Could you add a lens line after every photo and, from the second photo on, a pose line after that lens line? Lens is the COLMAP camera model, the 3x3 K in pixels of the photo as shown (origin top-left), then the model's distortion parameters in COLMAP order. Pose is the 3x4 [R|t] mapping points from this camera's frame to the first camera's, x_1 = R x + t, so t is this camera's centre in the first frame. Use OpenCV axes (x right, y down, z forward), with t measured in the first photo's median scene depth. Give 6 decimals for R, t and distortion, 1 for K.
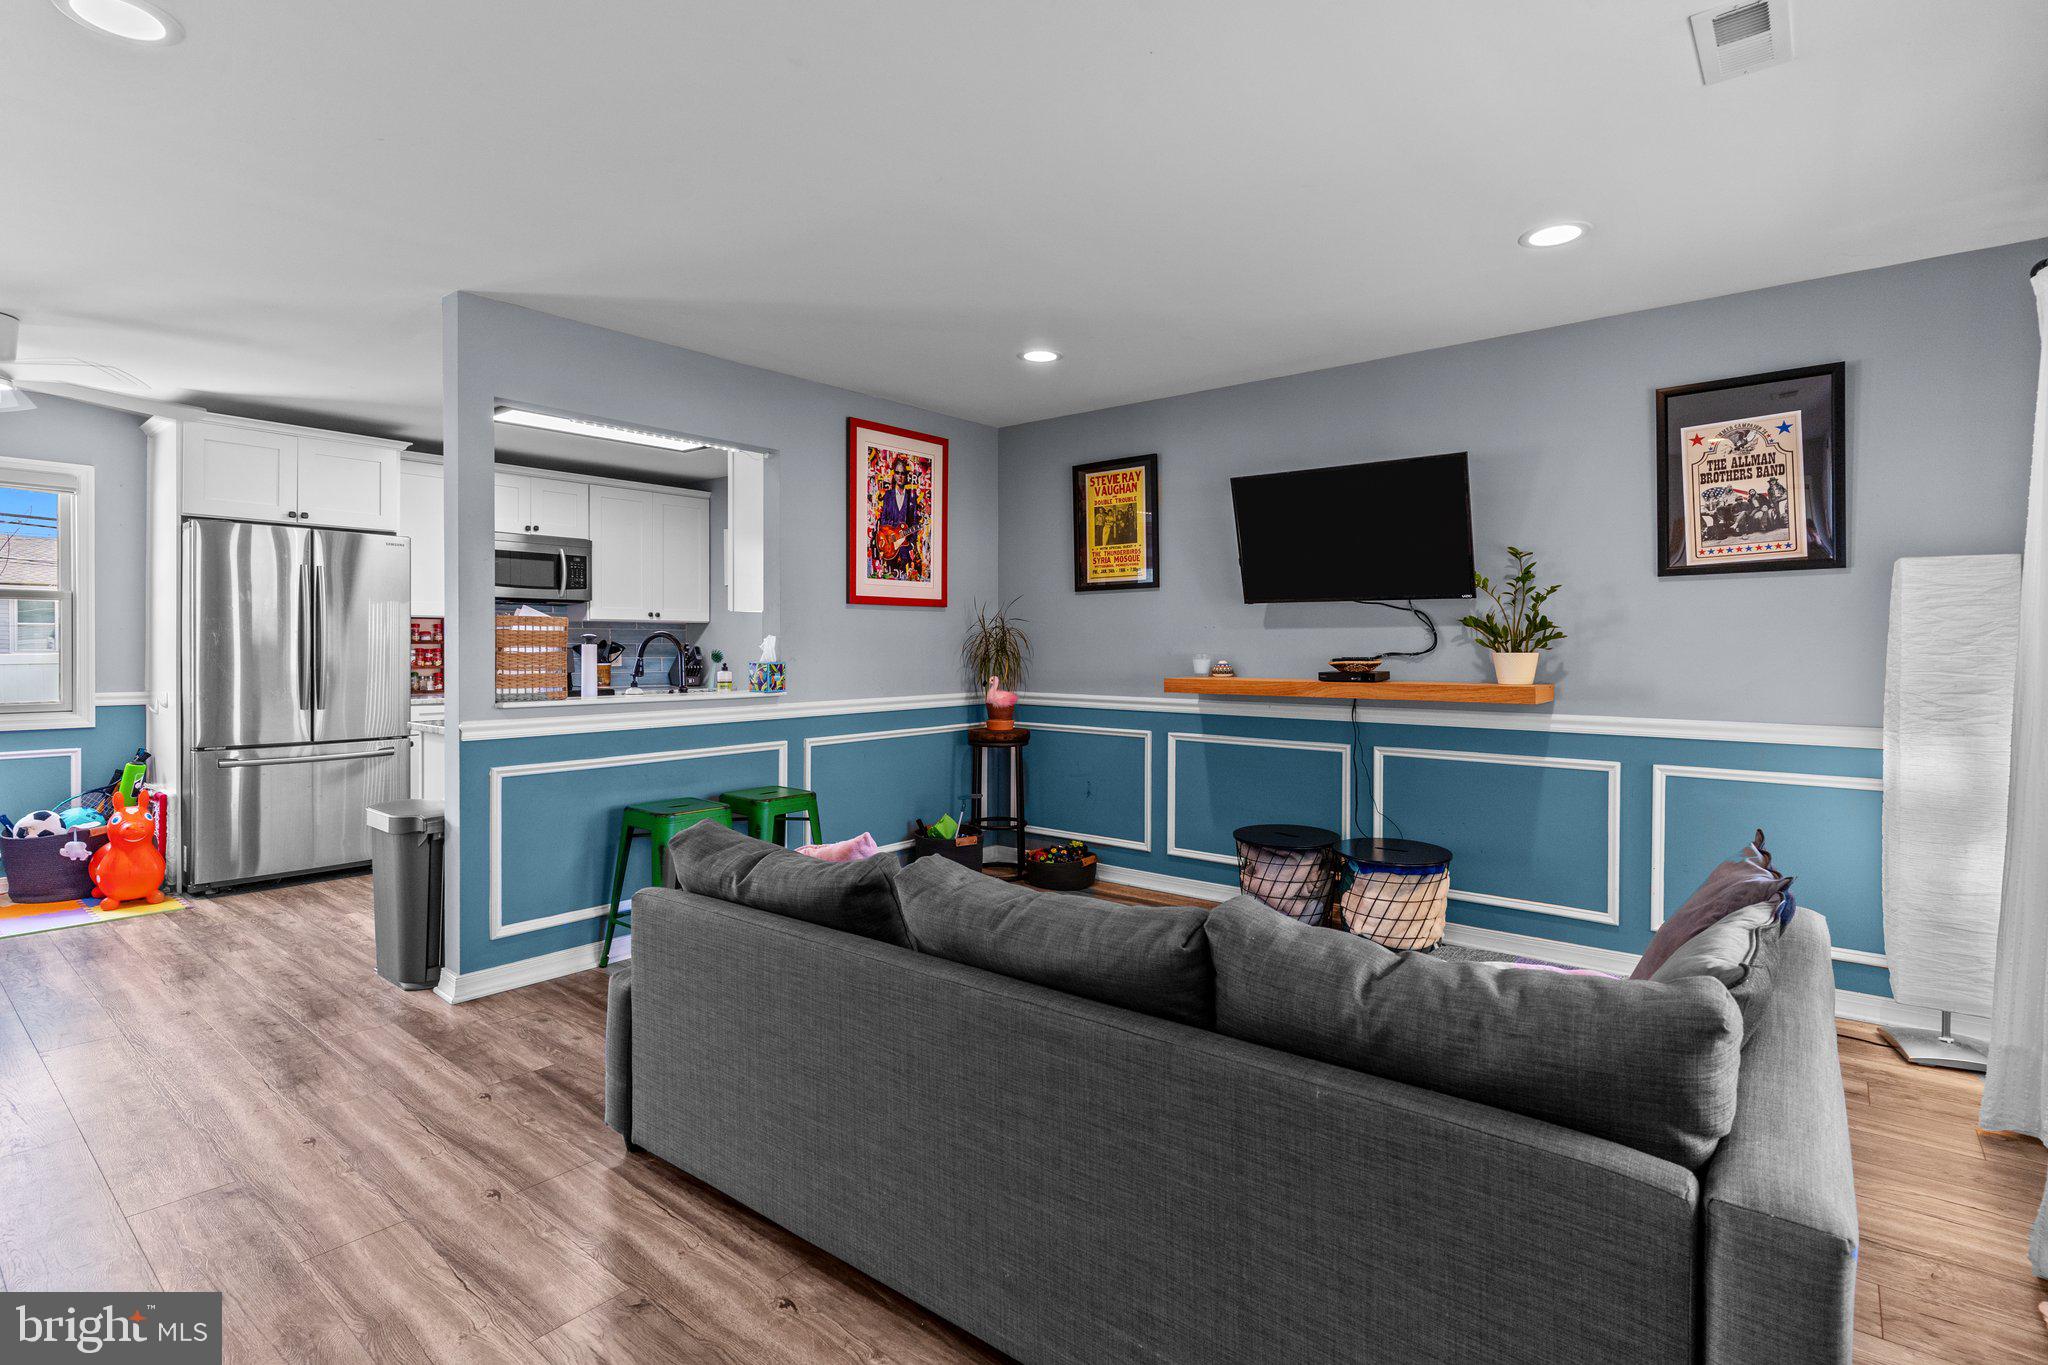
lens RADIAL K [[995.7, 0, 1027.7], [0, 995.7, 643.2], [0, 0, 1]] dist [-0.001101, -0.000446]
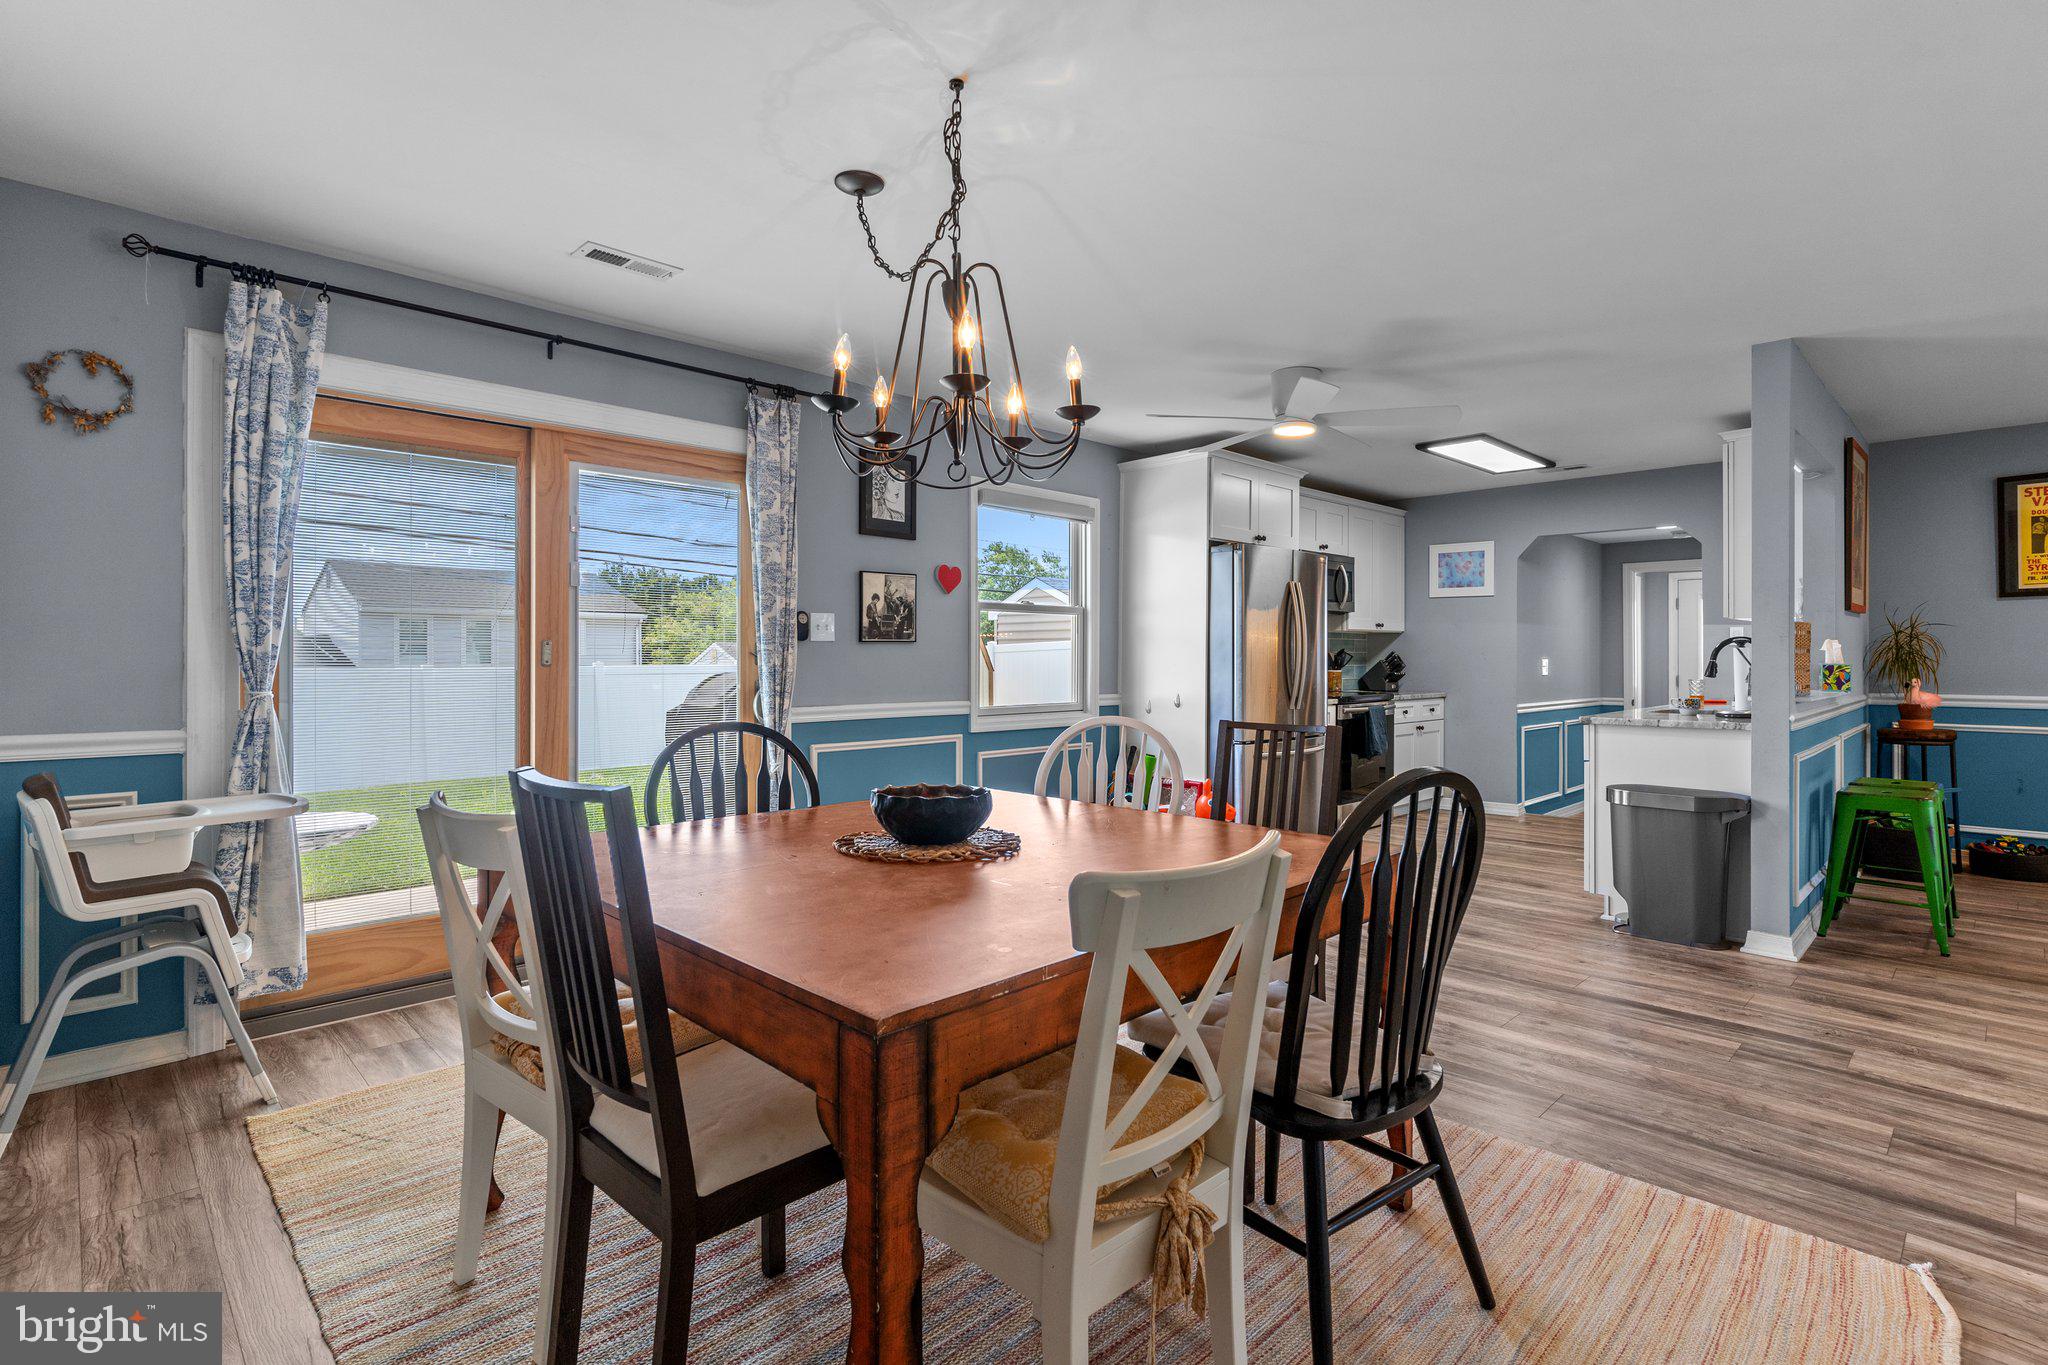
lens RADIAL K [[986.1, 0, 1027.4], [0, 986.1, 654.3], [0, 0, 1]] dist [0.001566, -0.000294]
pose [[0.993837, -0.004513, -0.110760, -0.893152], [0.004154, 0.999985, -0.003470, 0.007518], [0.110774, 0.002989, 0.993841, -0.148397]]
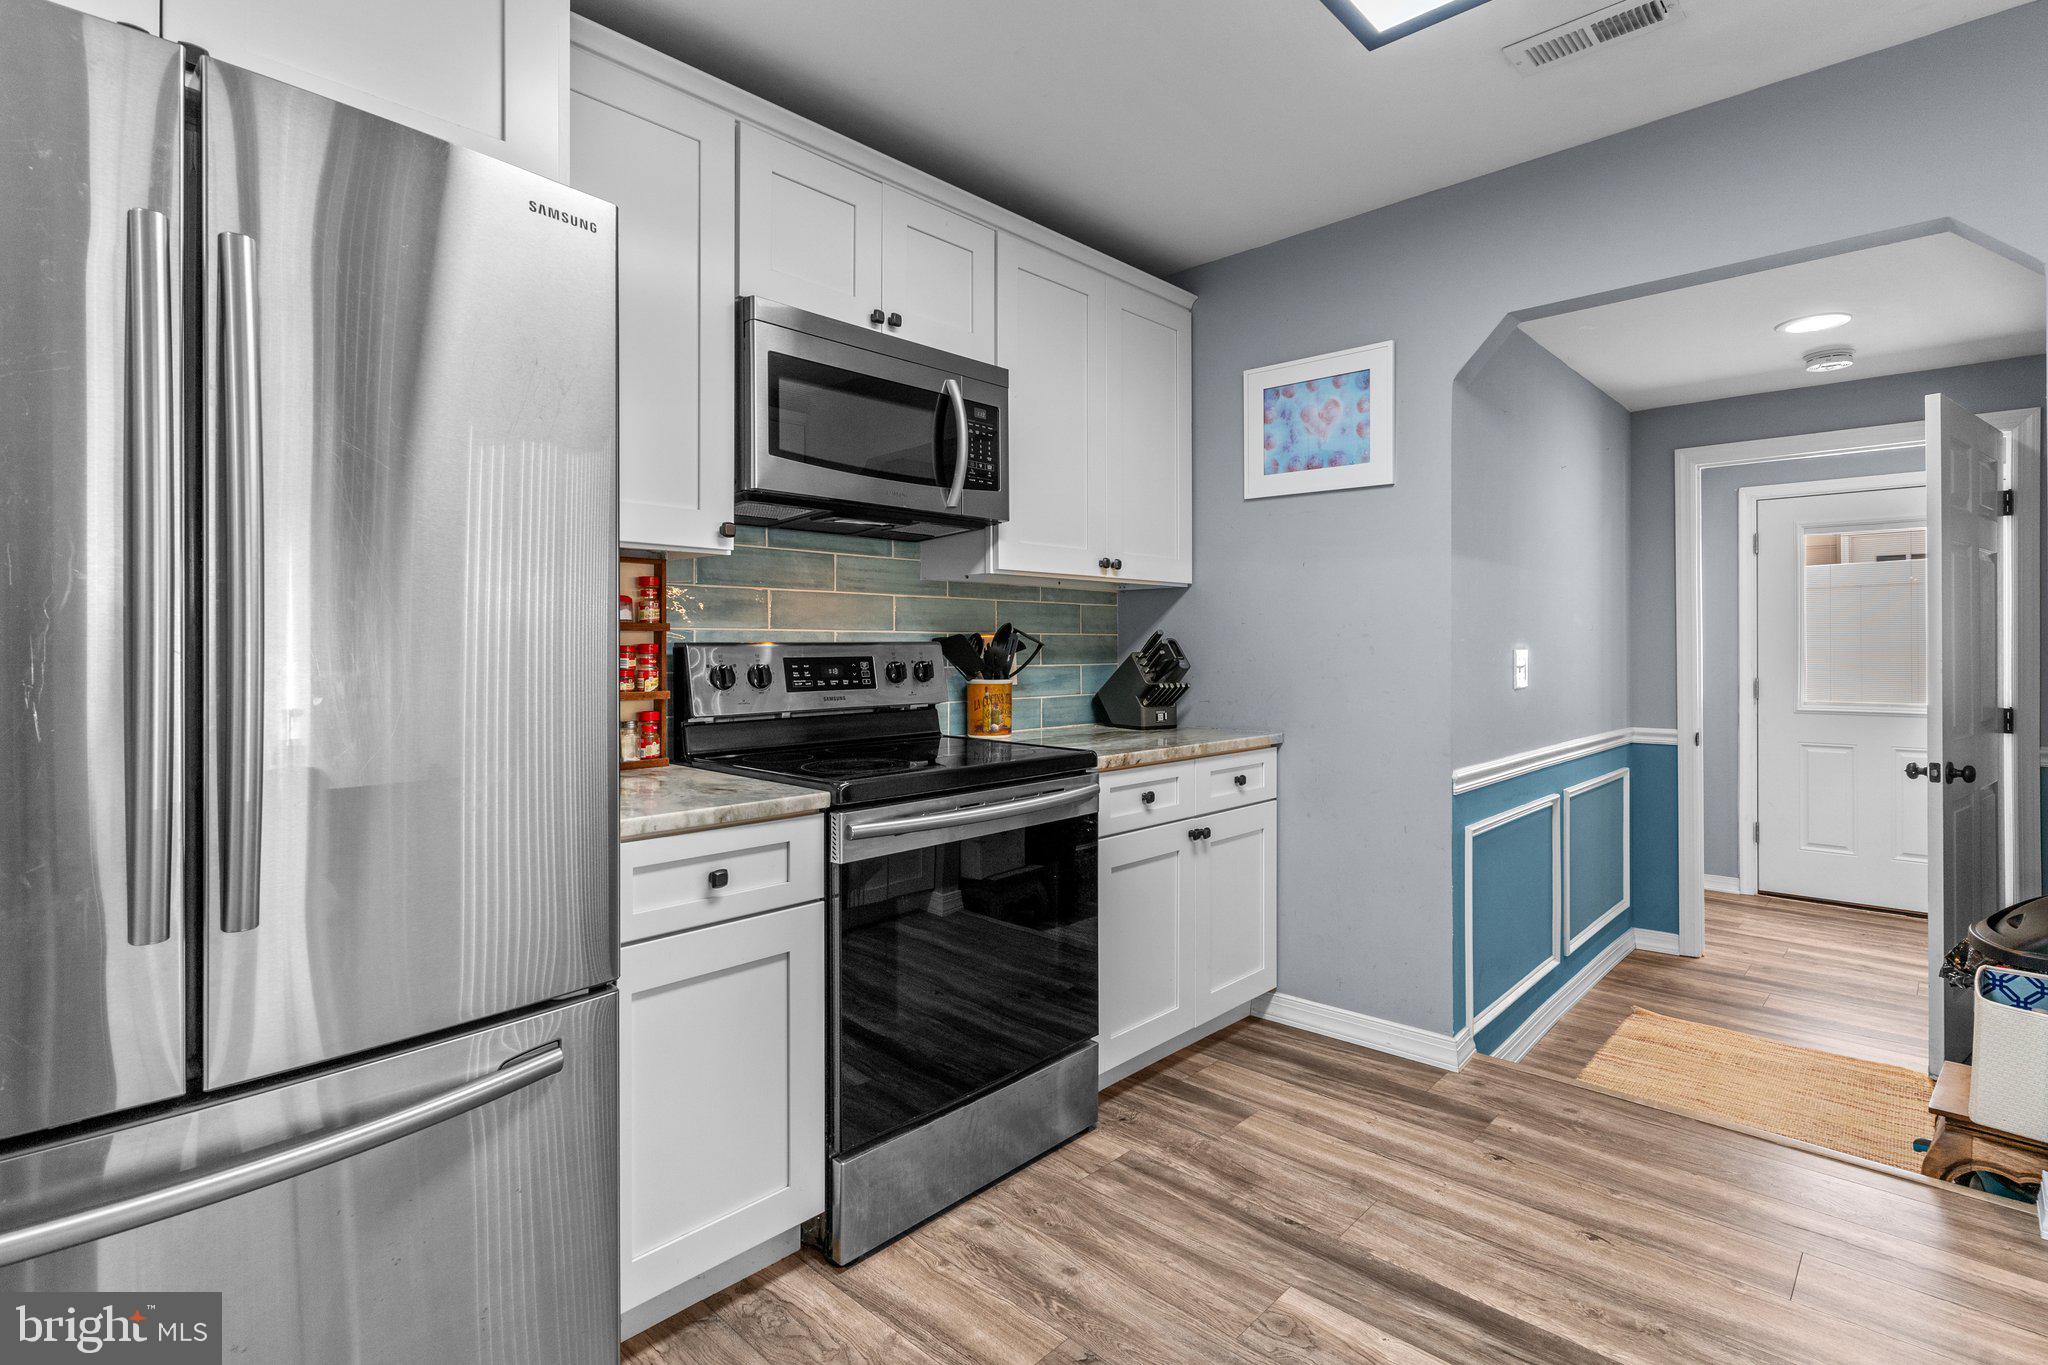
lens RADIAL K [[982.4, 0, 1026.7], [0, 982.4, 640.1], [0, 0, 1]] dist [-0.002480, -0.000315]
pose [[0.997632, -0.008007, -0.068309, -0.536871], [0.007573, 0.999949, -0.006615, 0.009089], [0.068358, 0.006082, 0.997642, 0.813840]]
